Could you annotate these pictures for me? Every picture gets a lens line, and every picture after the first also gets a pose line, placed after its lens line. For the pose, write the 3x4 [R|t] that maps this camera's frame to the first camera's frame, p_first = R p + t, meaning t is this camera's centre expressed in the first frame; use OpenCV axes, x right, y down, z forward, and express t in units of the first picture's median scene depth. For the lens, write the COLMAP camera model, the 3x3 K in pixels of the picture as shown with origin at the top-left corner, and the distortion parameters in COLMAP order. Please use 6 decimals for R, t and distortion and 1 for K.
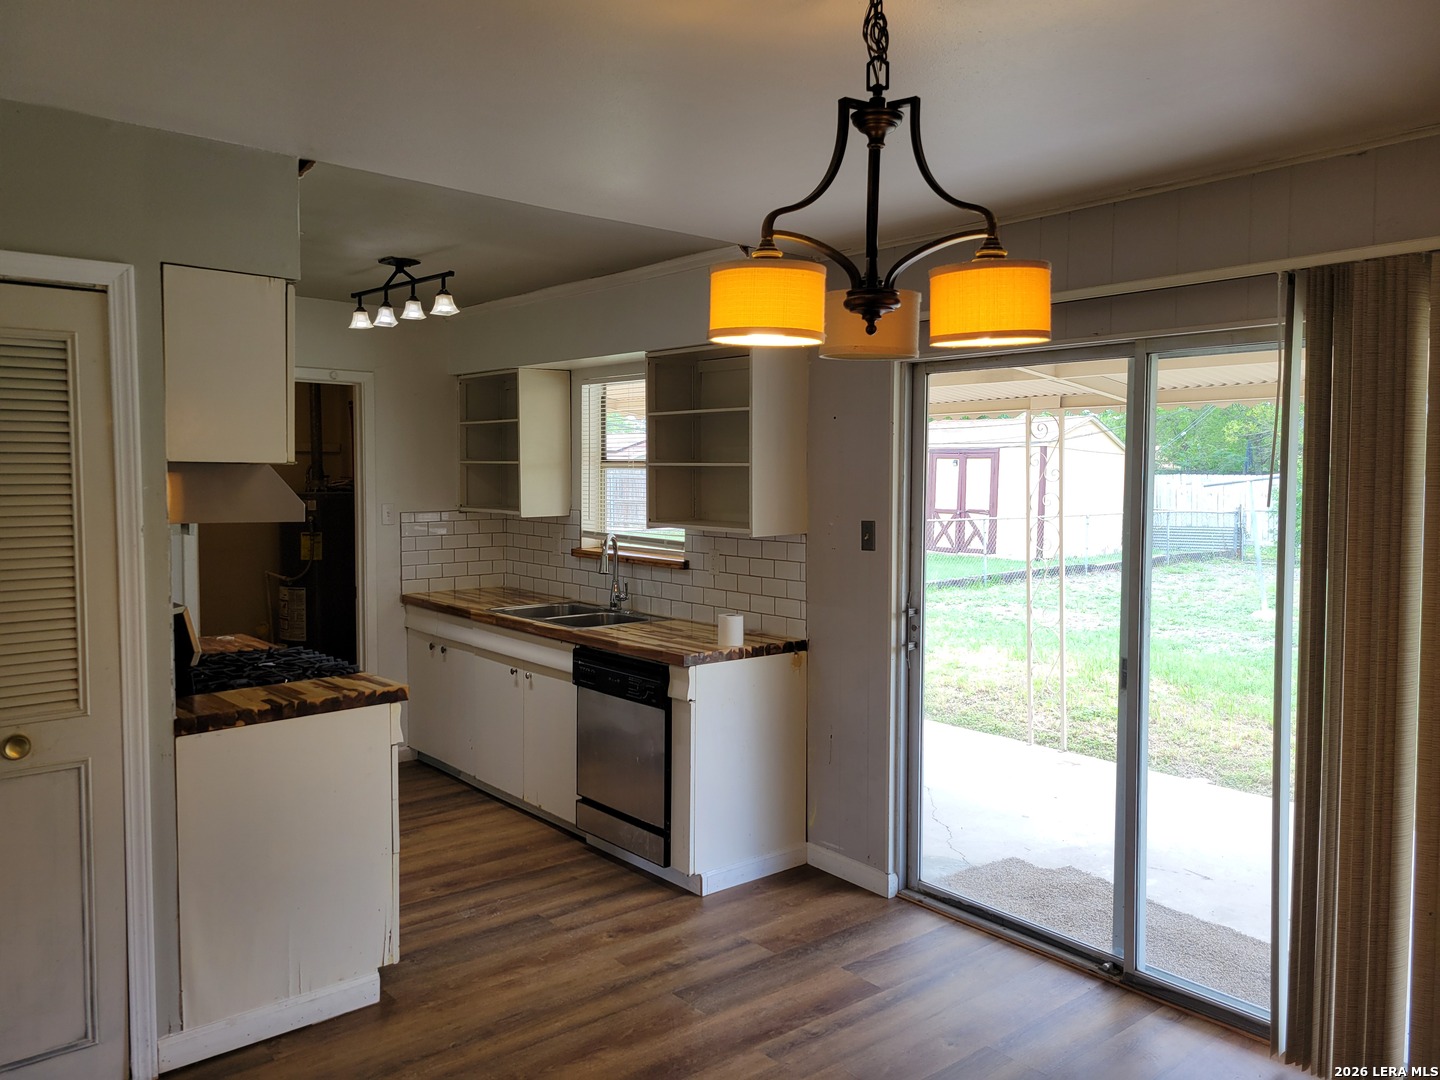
lens RADIAL K [[1073.7, 0, 724.2], [0, 1073.7, 535.1], [0, 0, 1]] dist [0.058368, -0.037282]
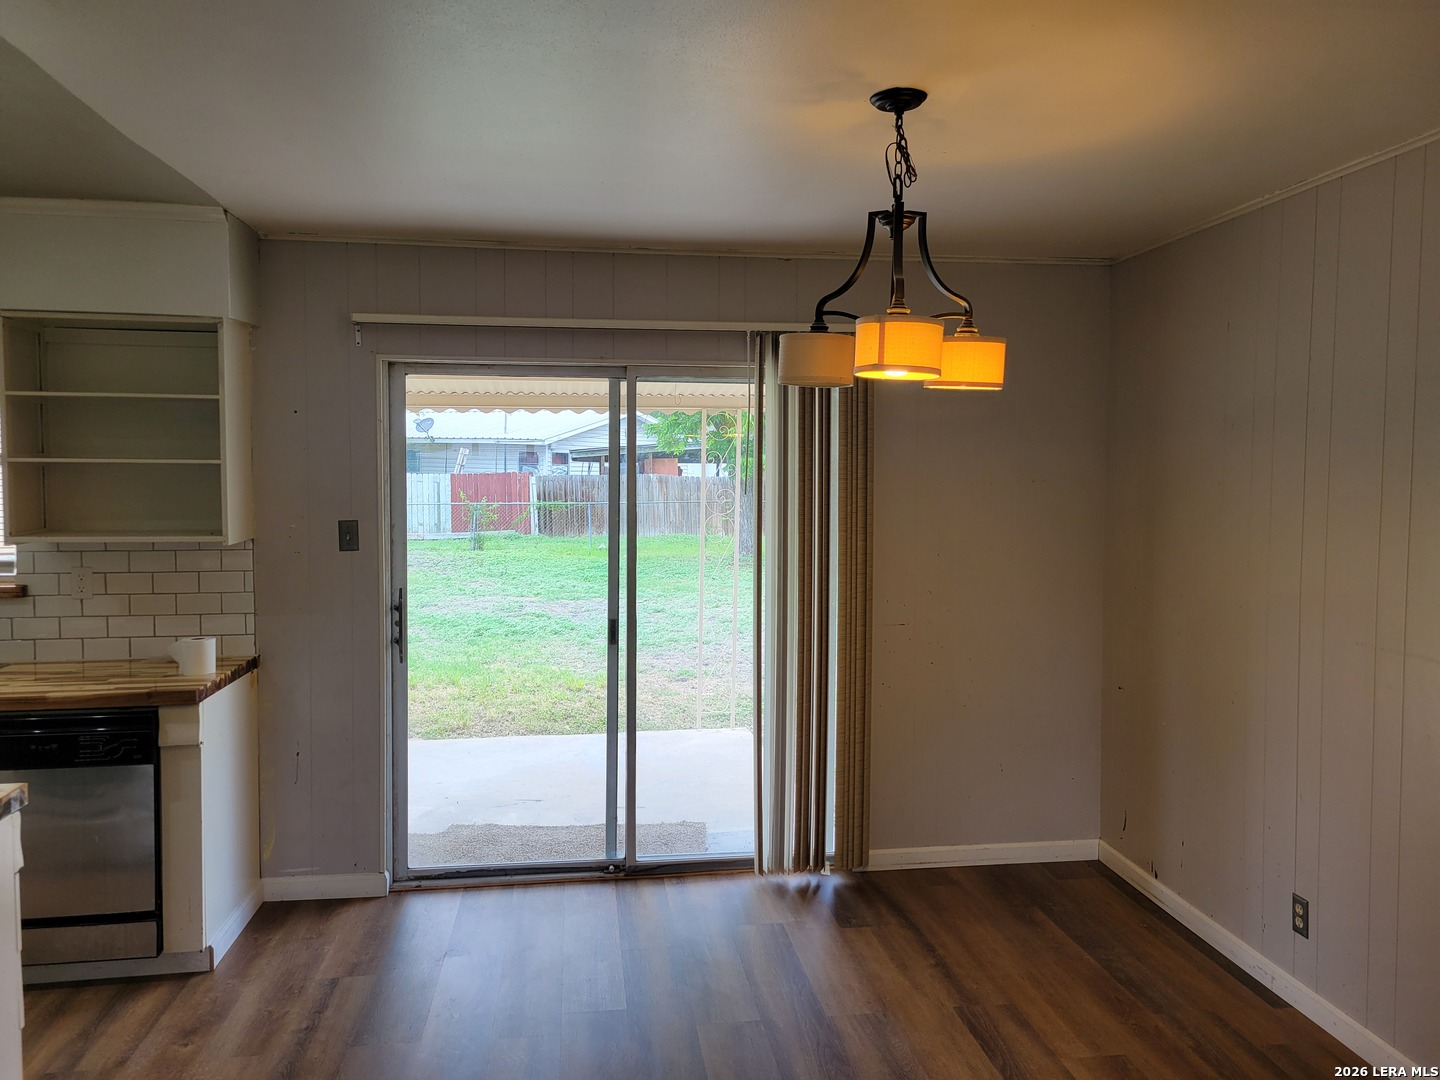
lens RADIAL K [[1073.7, 0, 724.2], [0, 1073.7, 535.1], [0, 0, 1]] dist [0.058368, -0.037282]
pose [[0.537794, -0.060412, 0.840909, -0.510781], [0.051394, 0.997924, 0.038824, -0.020381], [-0.841508, 0.022338, 0.539782, 0.191319]]
